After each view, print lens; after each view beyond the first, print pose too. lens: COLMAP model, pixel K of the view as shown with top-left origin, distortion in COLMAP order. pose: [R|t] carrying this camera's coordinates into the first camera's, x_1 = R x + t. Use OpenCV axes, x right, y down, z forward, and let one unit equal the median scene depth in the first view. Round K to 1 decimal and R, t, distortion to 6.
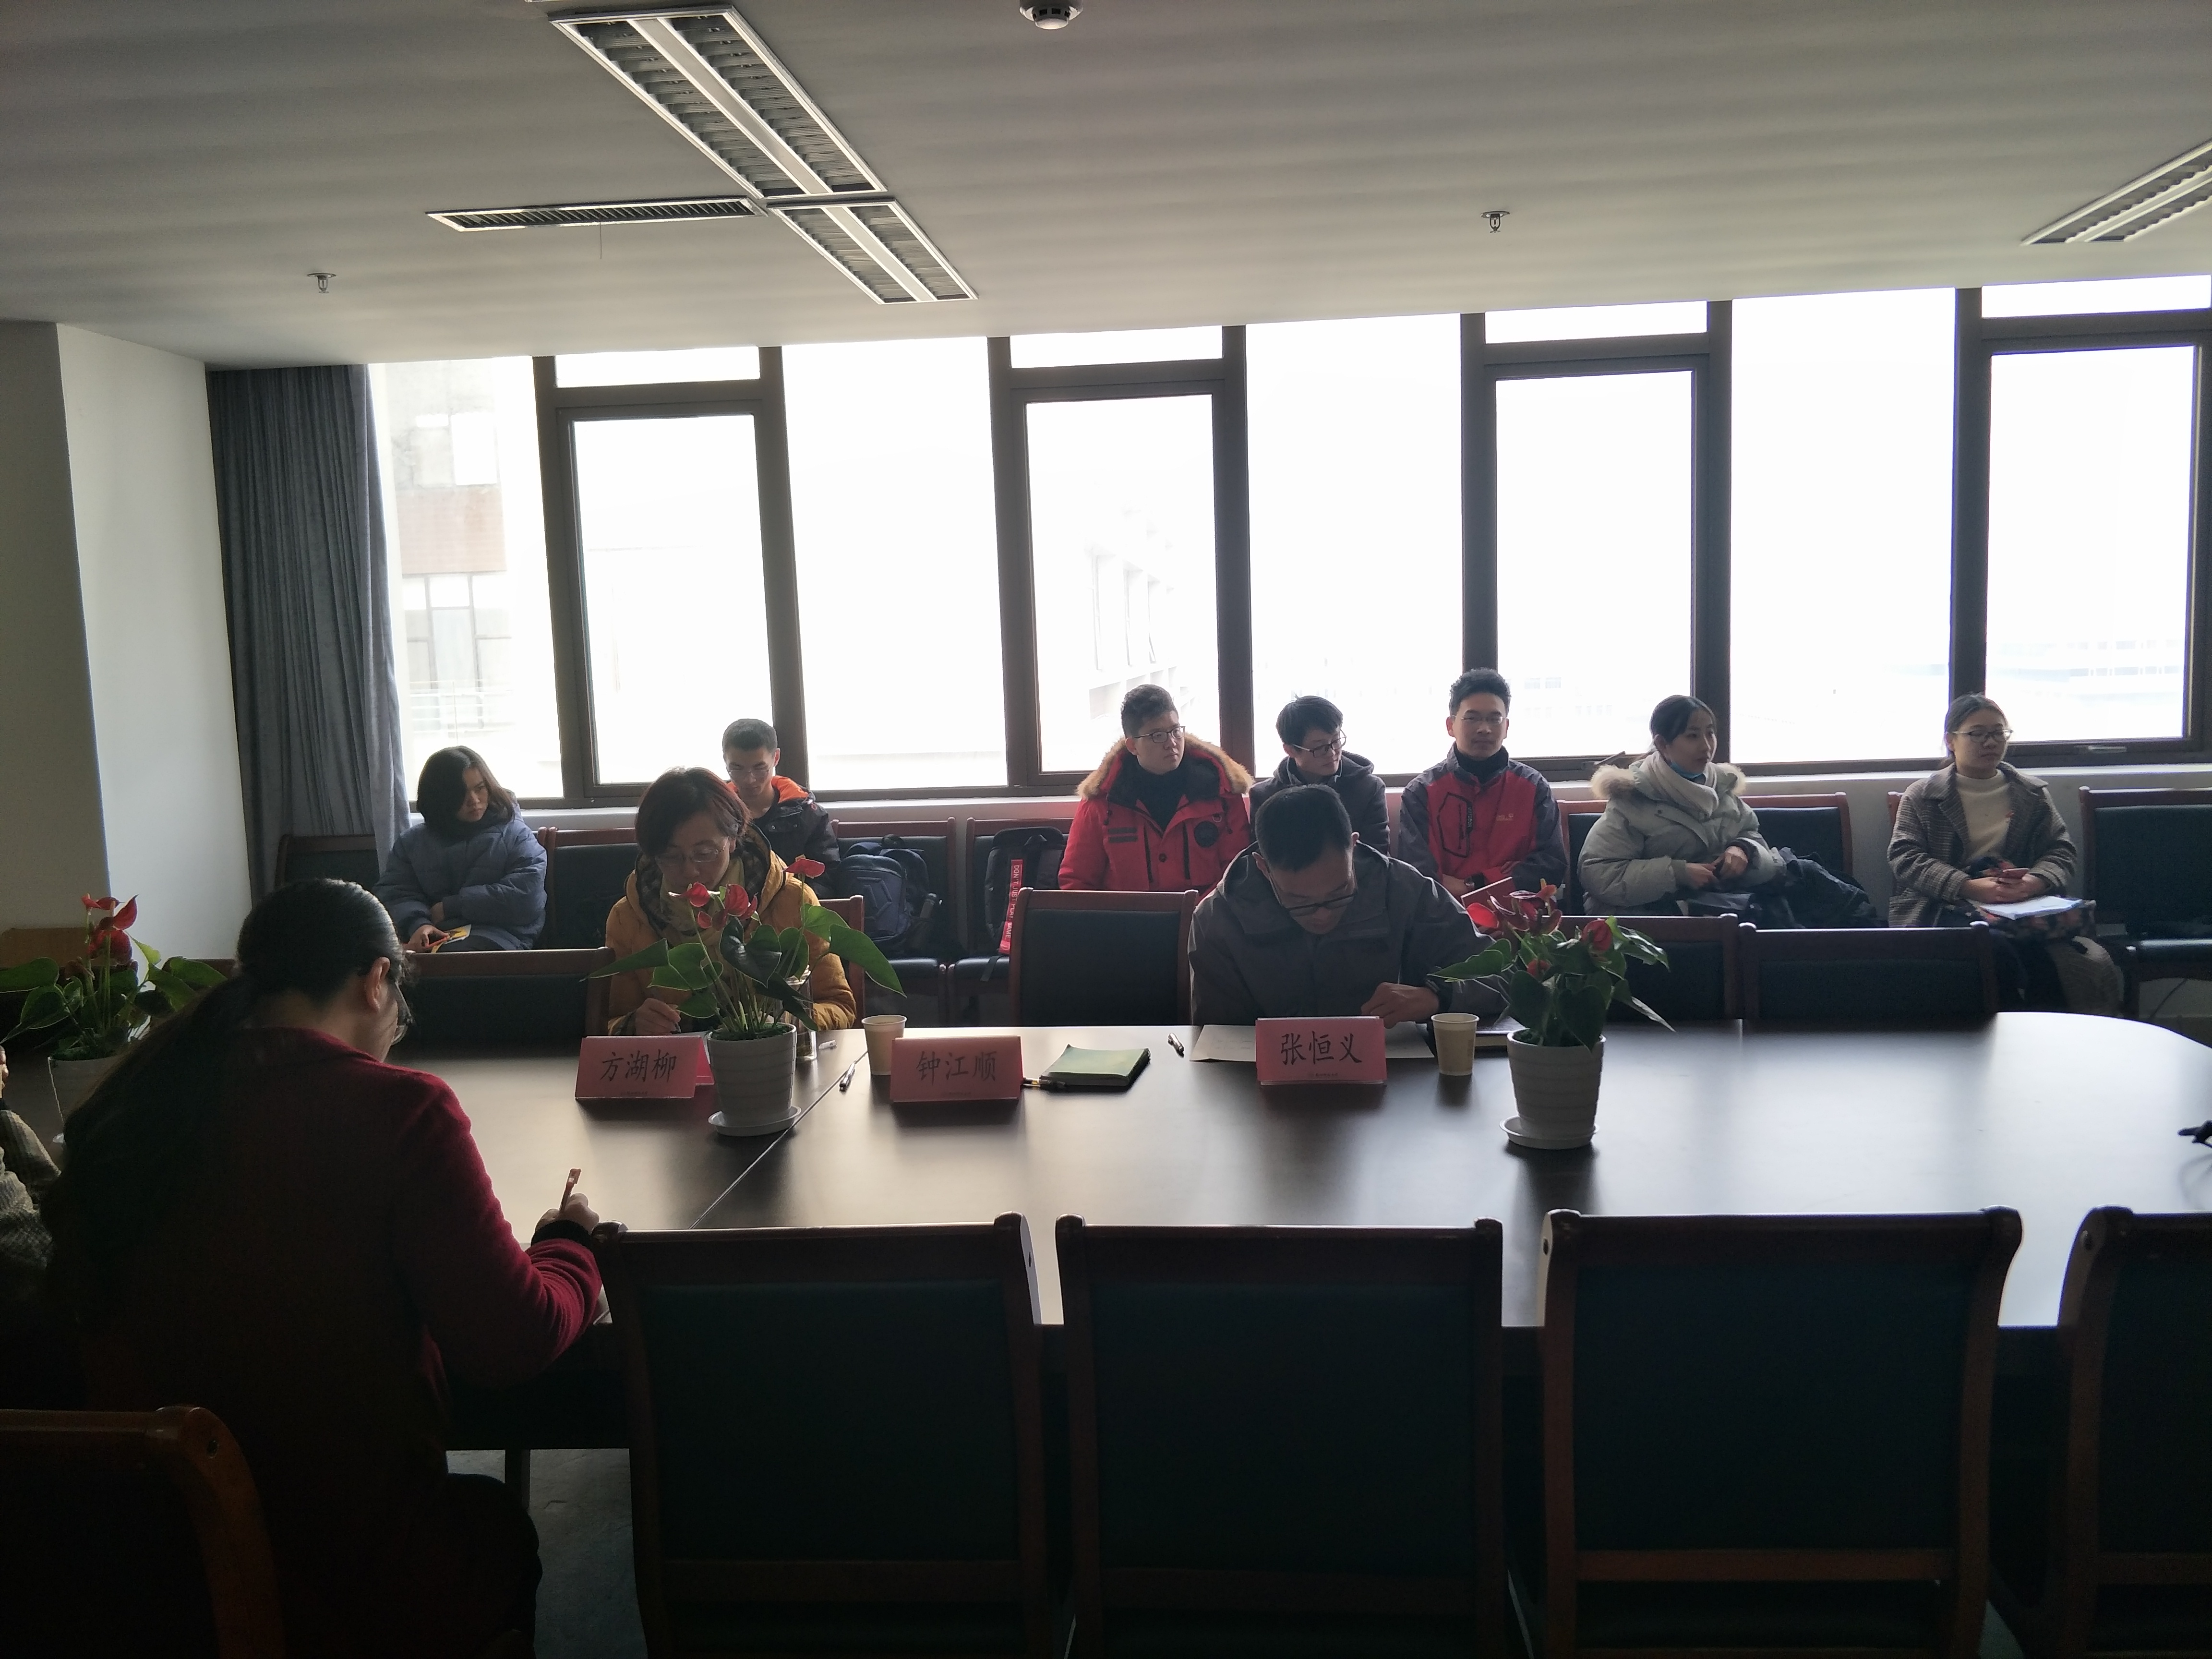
lens RADIAL K [[1865.4, 0, 1106.0], [0, 1865.4, 829.5], [0, 0, 1]] dist [0.013858, 0.001279]
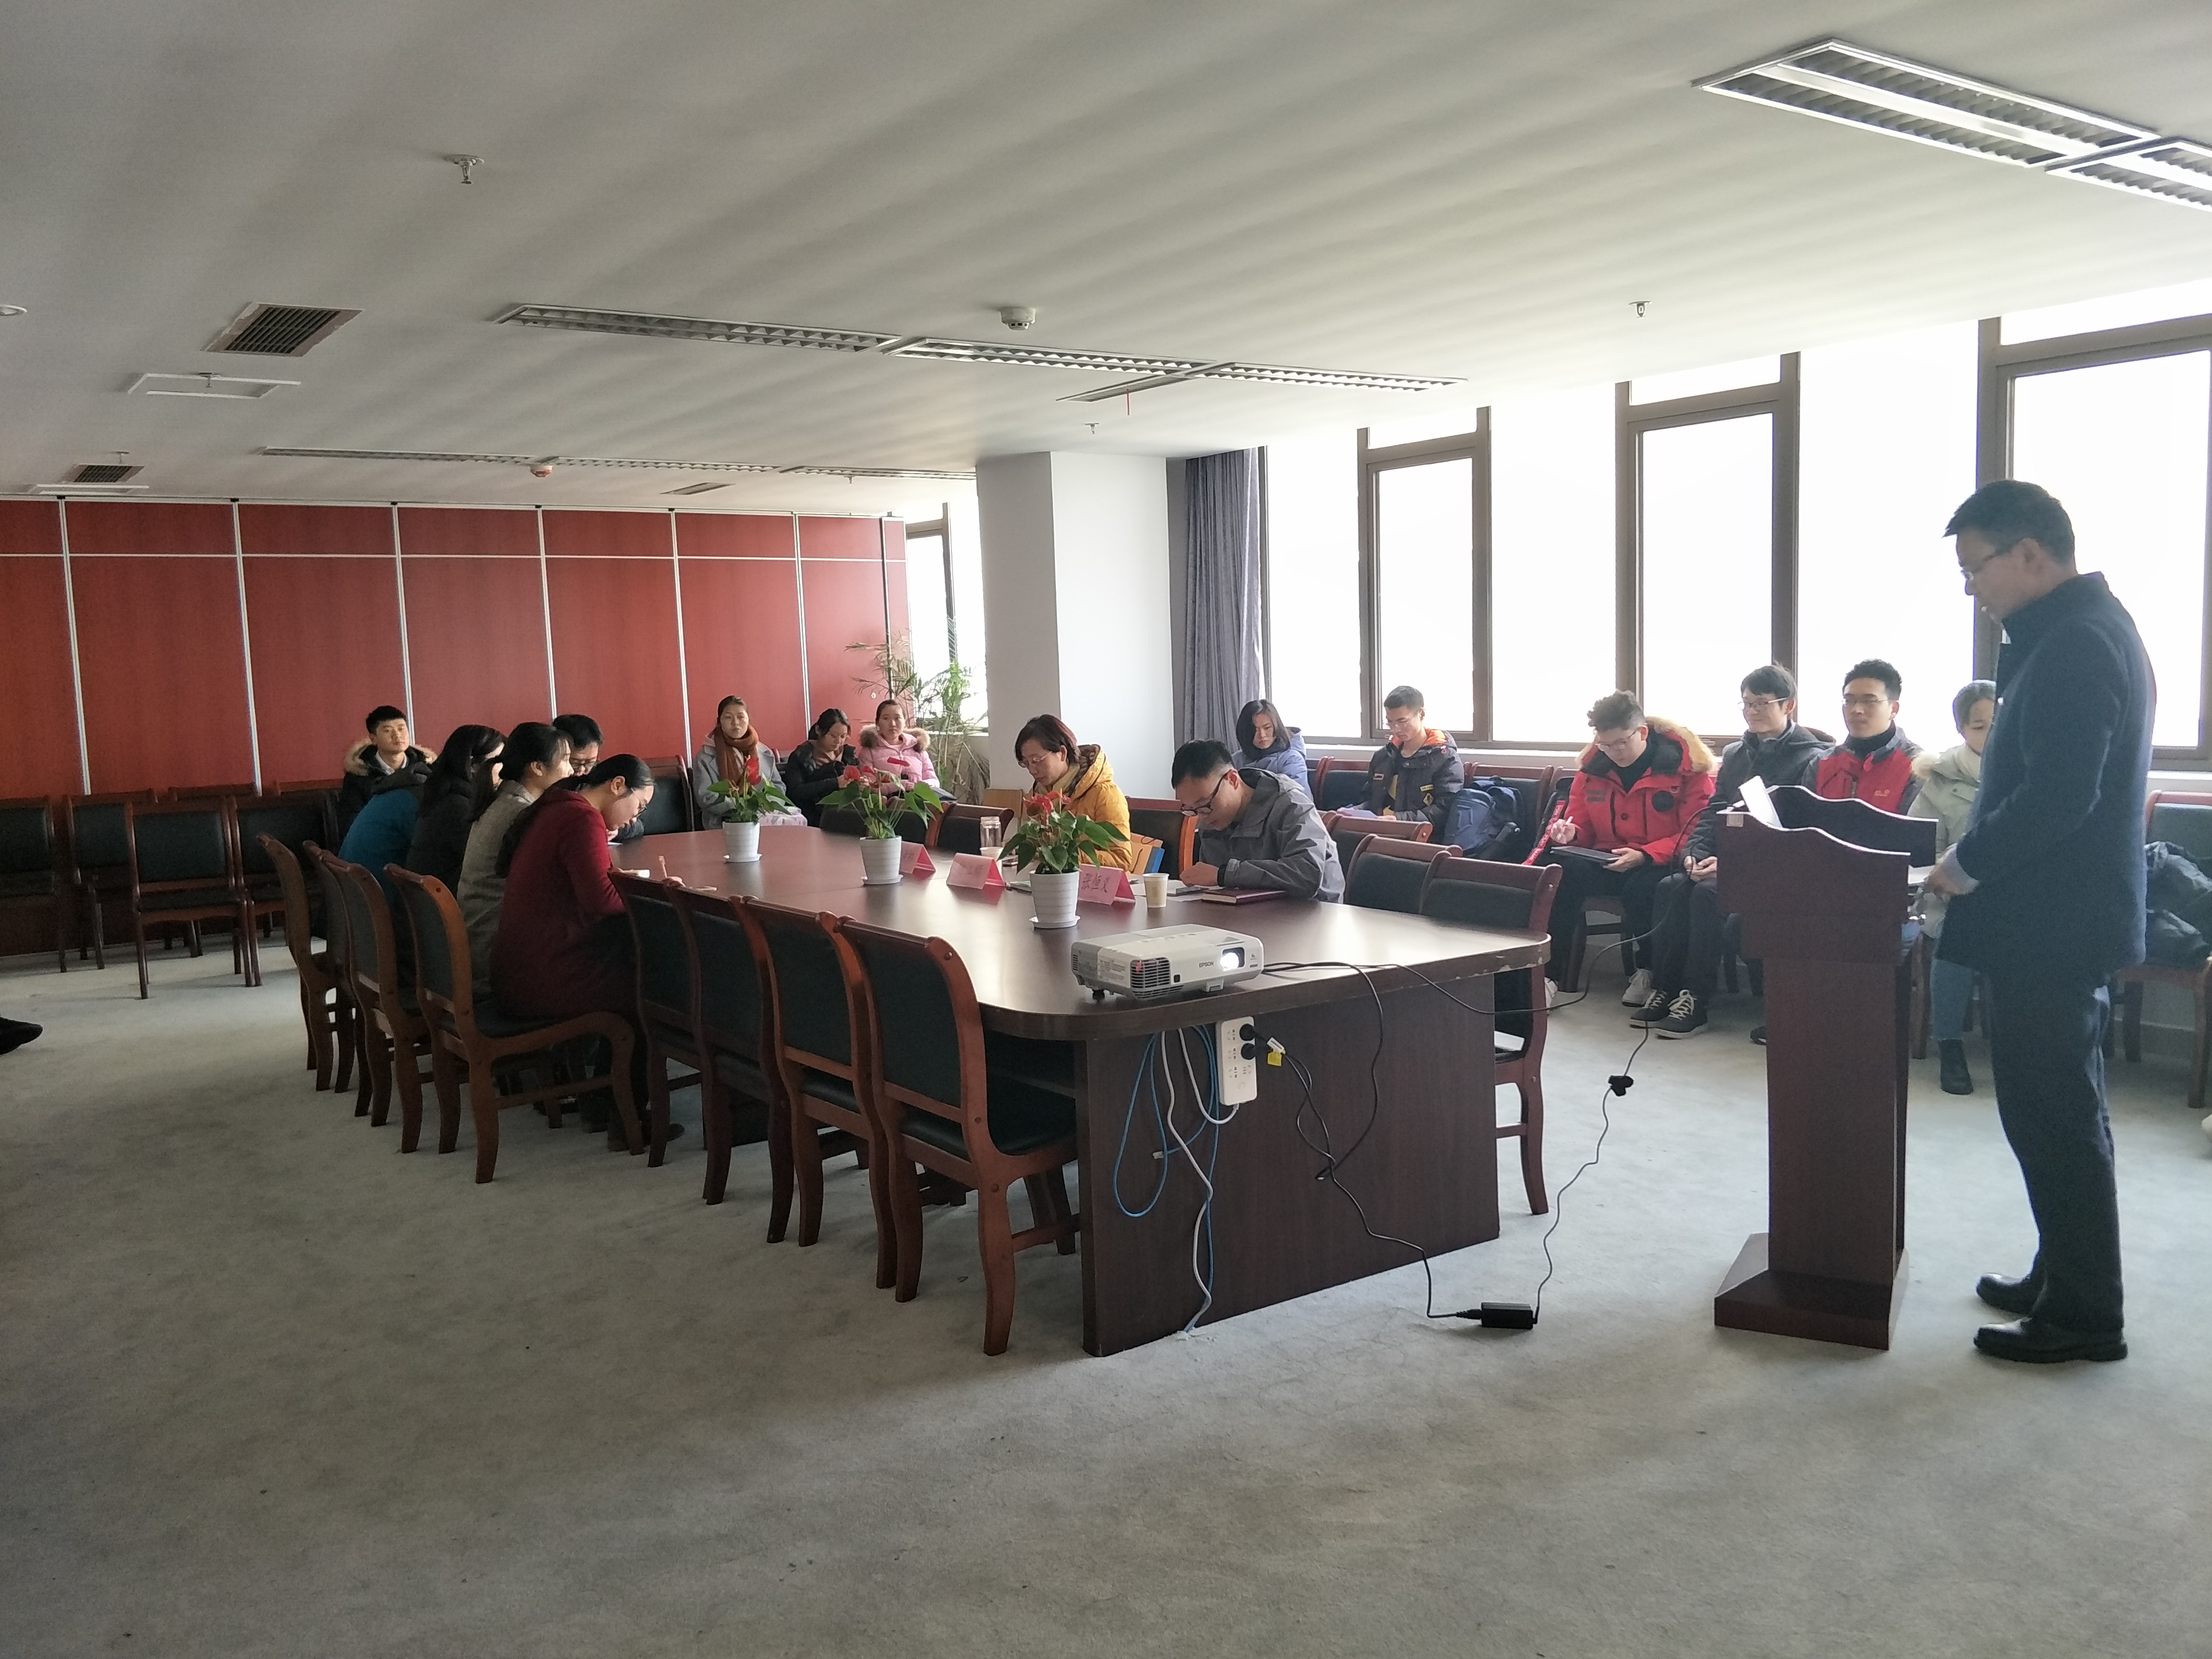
lens RADIAL K [[1865.4, 0, 1106.0], [0, 1865.4, 829.5], [0, 0, 1]] dist [0.013858, 0.001279]
pose [[0.635719, 0.082182, -0.767533, 0.749498], [-0.060206, 0.996566, 0.056838, -0.017780], [0.769569, 0.010077, 0.638484, -0.065627]]
